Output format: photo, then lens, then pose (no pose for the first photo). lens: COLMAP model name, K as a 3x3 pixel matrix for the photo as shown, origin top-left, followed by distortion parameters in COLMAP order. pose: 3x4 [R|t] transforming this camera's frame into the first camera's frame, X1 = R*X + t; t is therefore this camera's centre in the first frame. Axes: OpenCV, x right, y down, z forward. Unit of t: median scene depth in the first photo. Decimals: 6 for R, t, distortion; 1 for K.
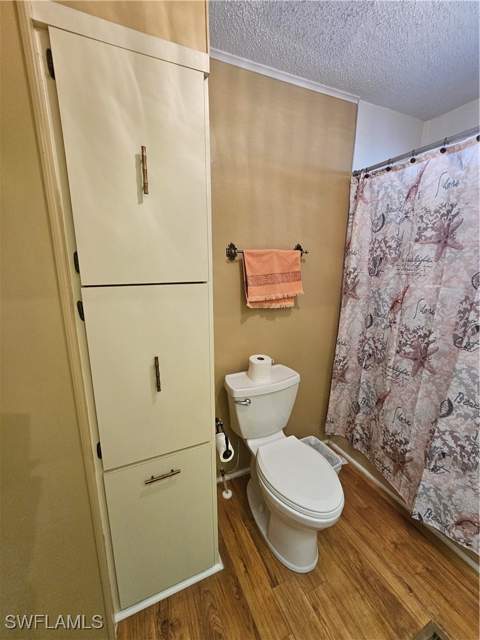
lens RADIAL K [[263.1, 0, 240.0], [0, 263.1, 320.0], [0, 0, 1]] dist [0.000323, -0.000304]
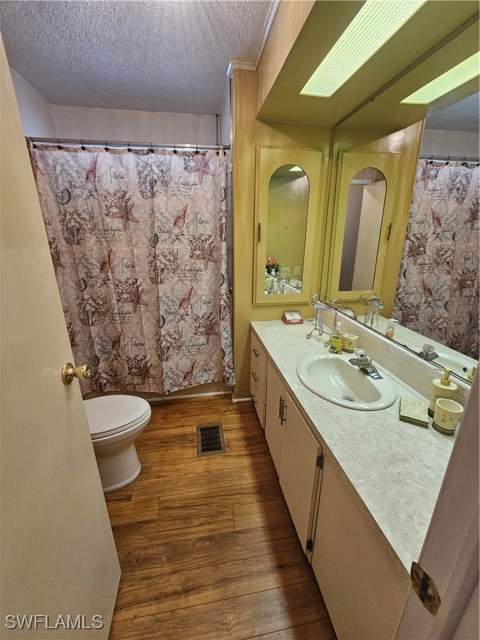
lens RADIAL K [[263.1, 0, 240.0], [0, 263.1, 320.0], [0, 0, 1]] dist [0.000323, -0.000304]
pose [[0.262742, -0.314019, 0.912337, -0.519234], [0.218625, 0.940341, 0.260696, 0.000862], [-0.939771, 0.130964, 0.315719, 0.006216]]
